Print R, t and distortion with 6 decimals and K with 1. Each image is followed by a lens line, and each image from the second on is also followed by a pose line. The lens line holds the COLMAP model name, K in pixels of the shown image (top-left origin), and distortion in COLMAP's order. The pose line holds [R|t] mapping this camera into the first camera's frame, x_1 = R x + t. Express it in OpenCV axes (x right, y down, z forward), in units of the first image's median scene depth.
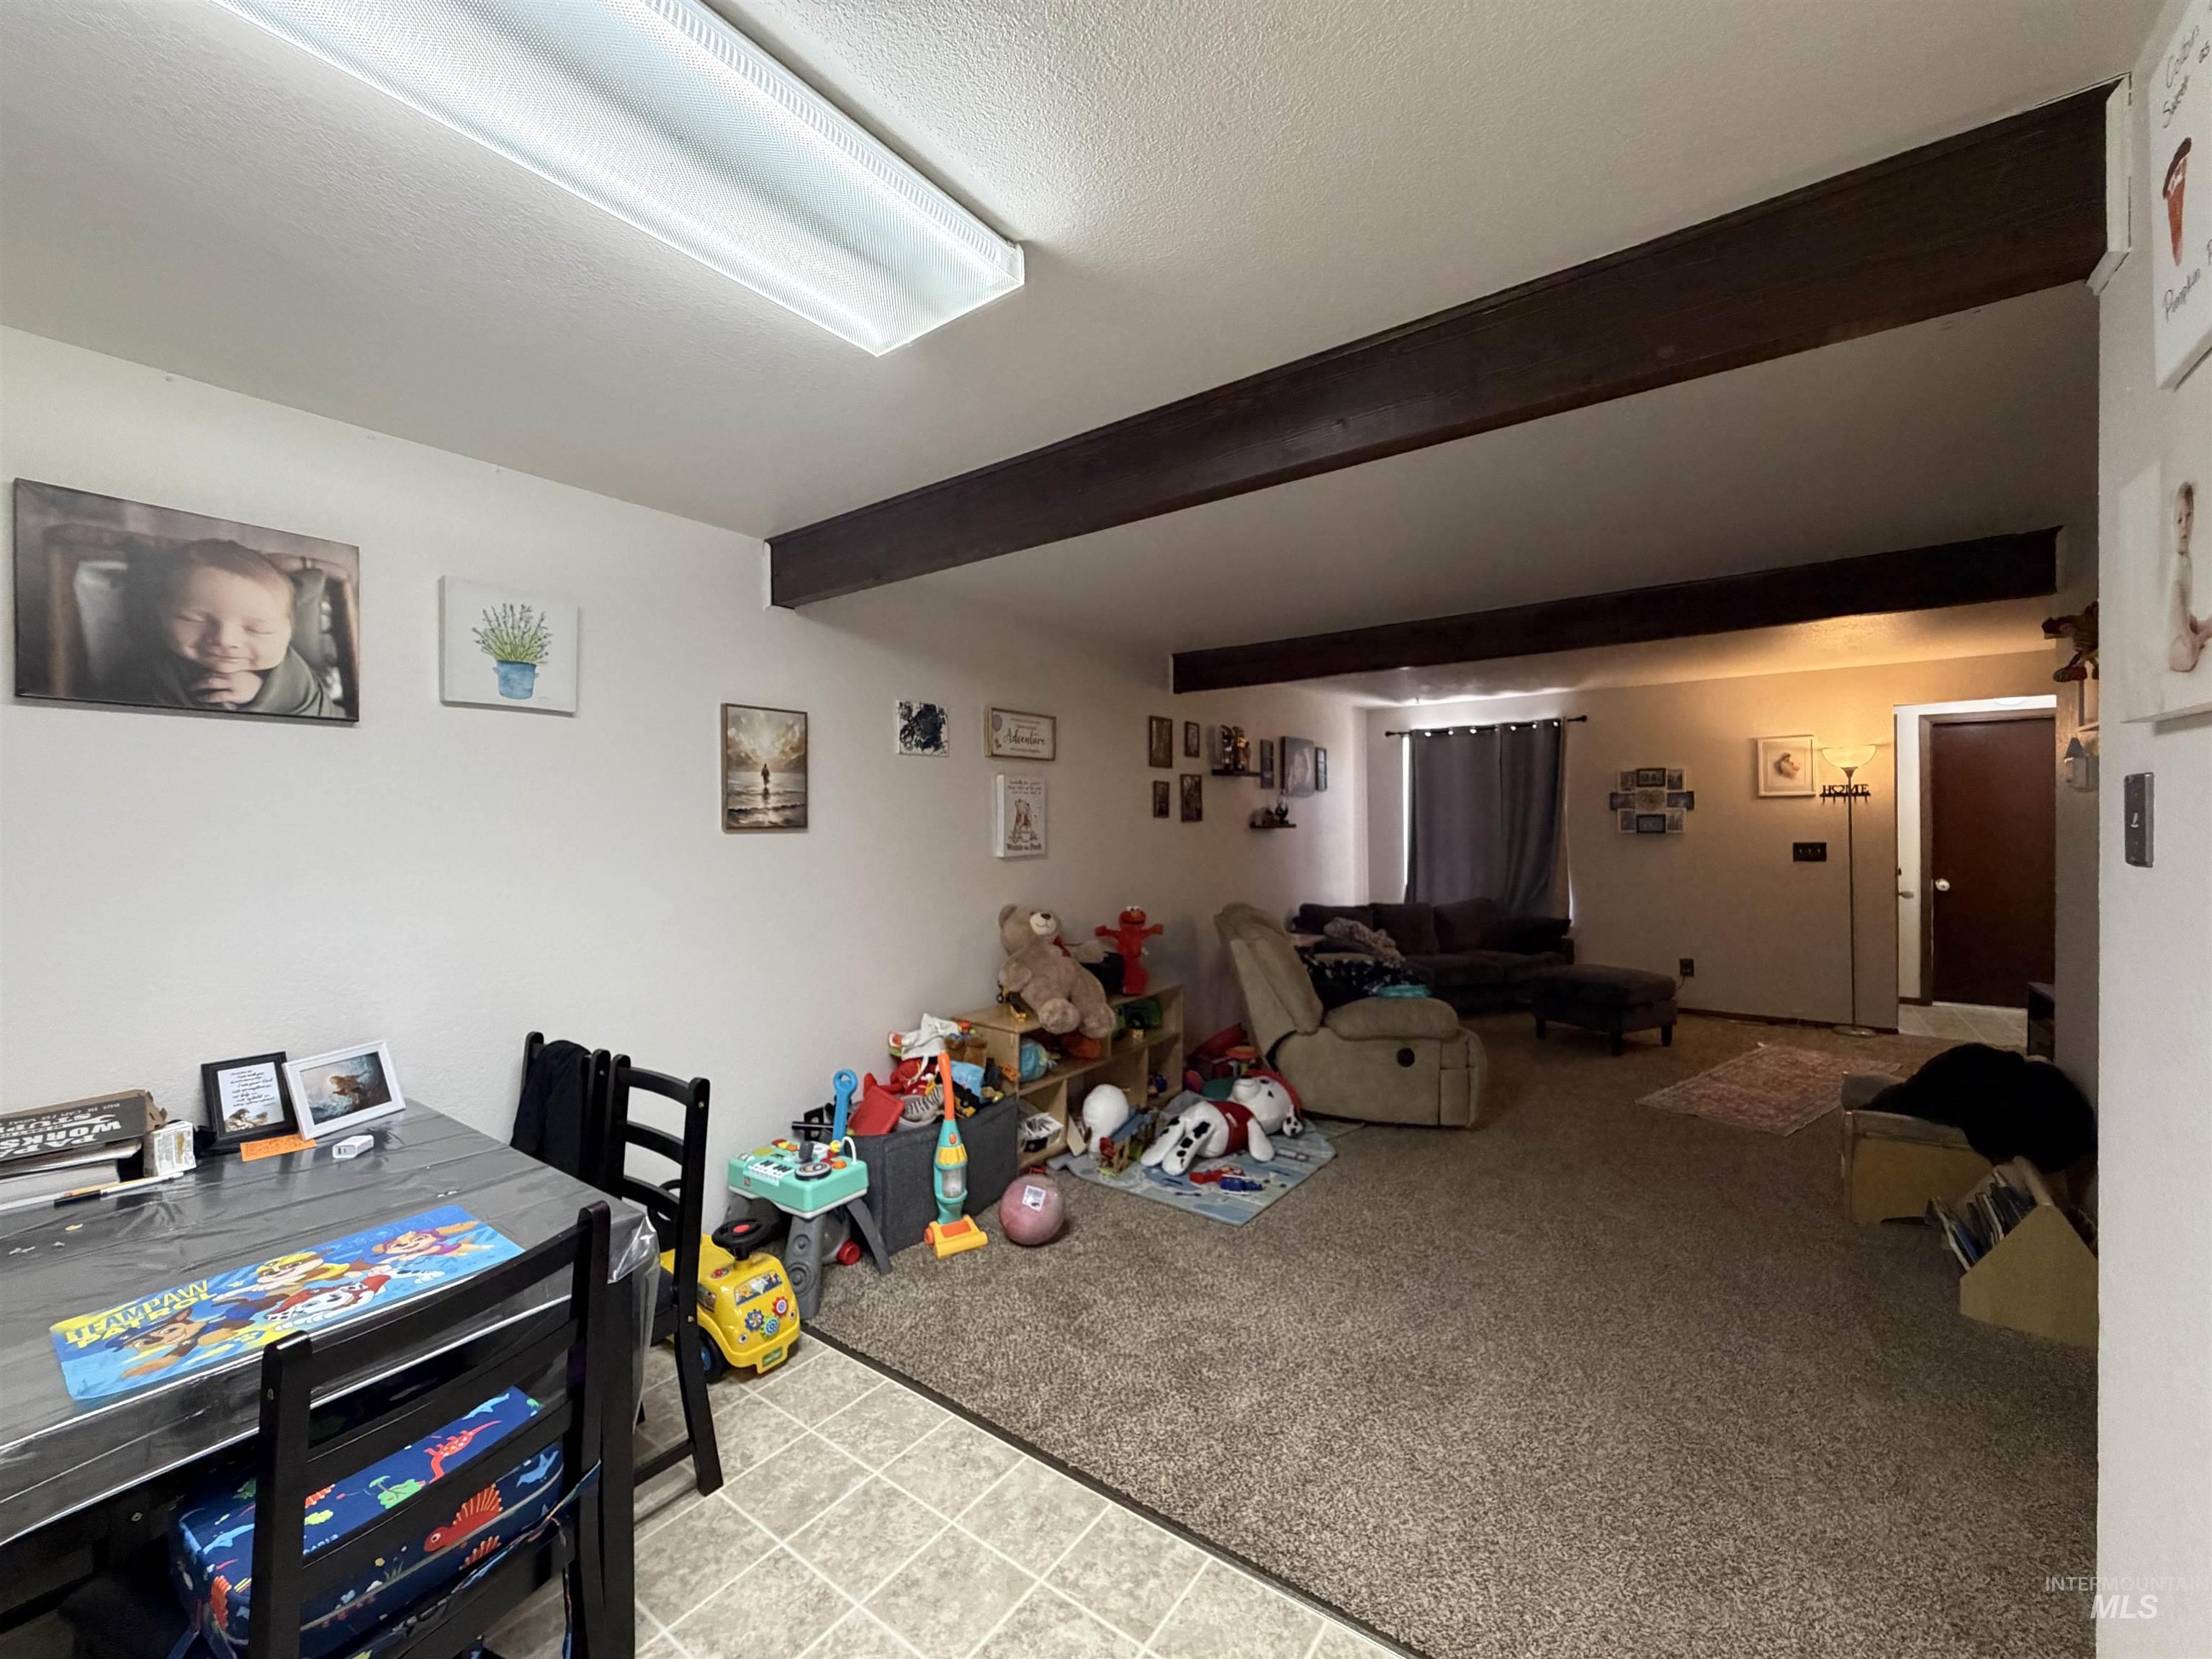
lens RADIAL K [[886.1, 0, 1098.9], [0, 886.1, 827.6], [0, 0, 1]] dist [0.000255, 0.000129]
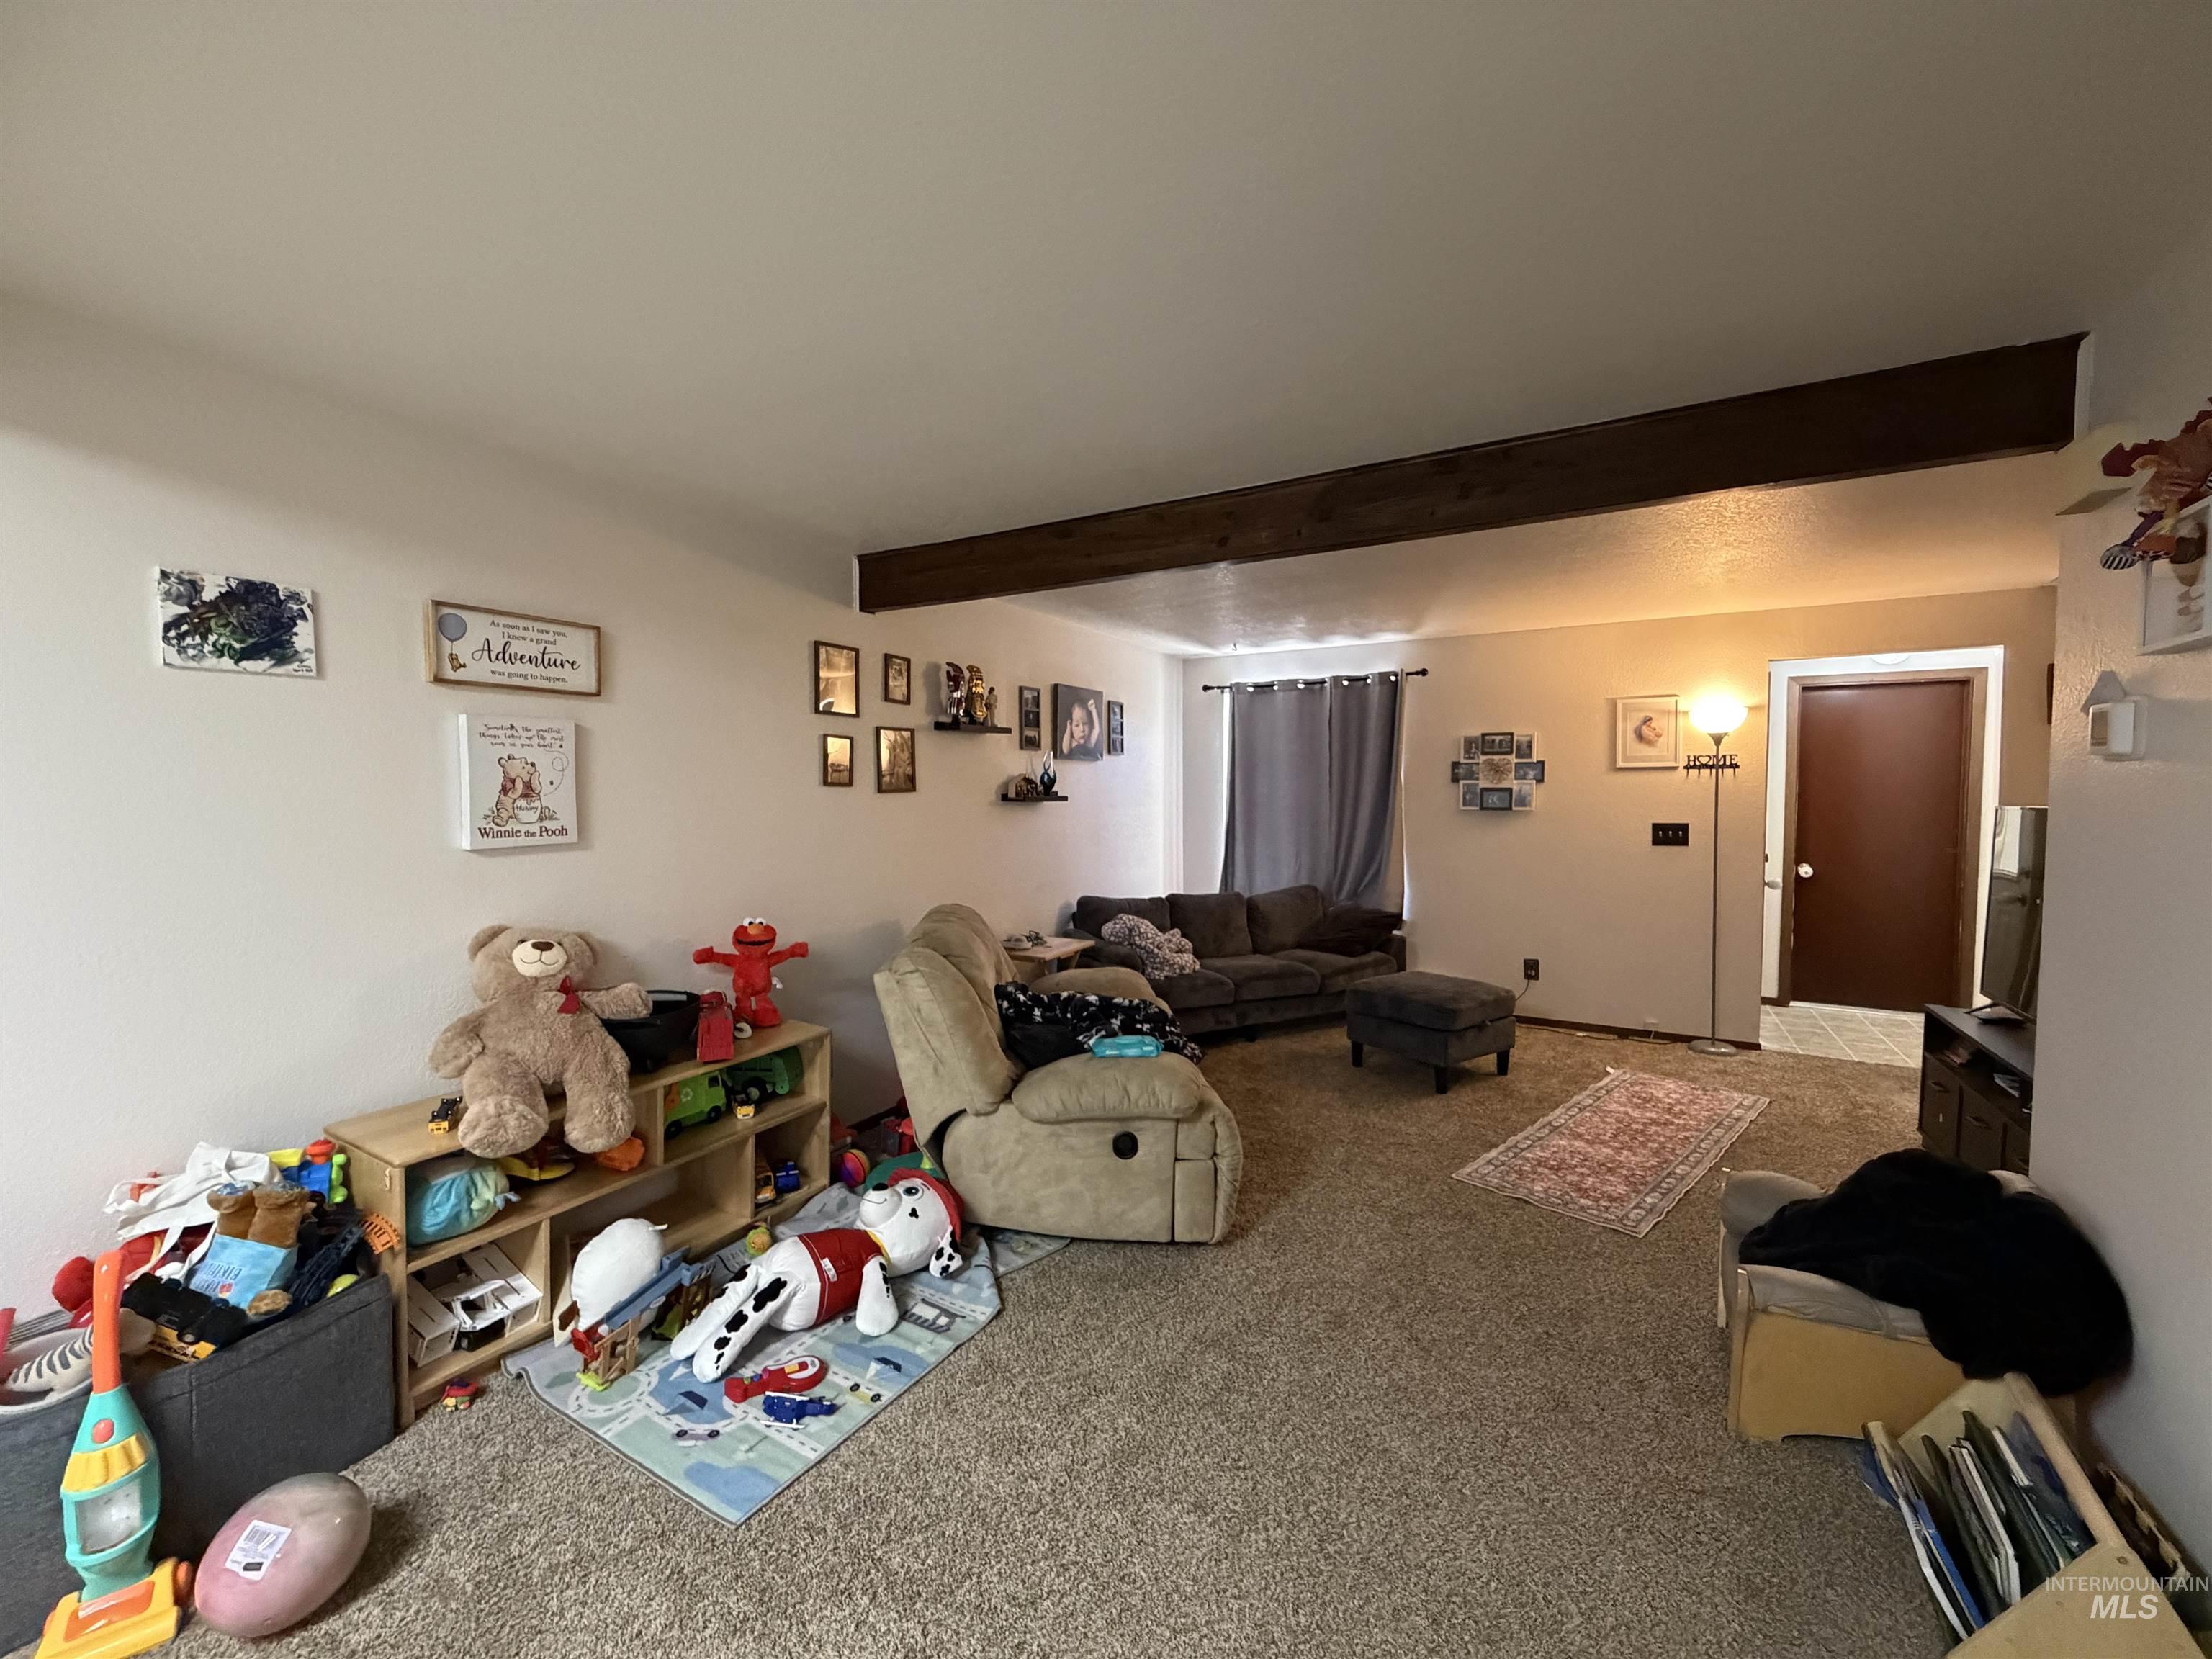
lens RADIAL K [[883.4, 0, 1098.3], [0, 883.4, 829.0], [0, 0, 1]] dist [0.000397, -0.000236]
pose [[0.993427, 0.003588, 0.114407, 0.249077], [-0.007953, 0.999257, 0.037719, -0.007148], [-0.114187, -0.038381, 0.992718, 0.343916]]
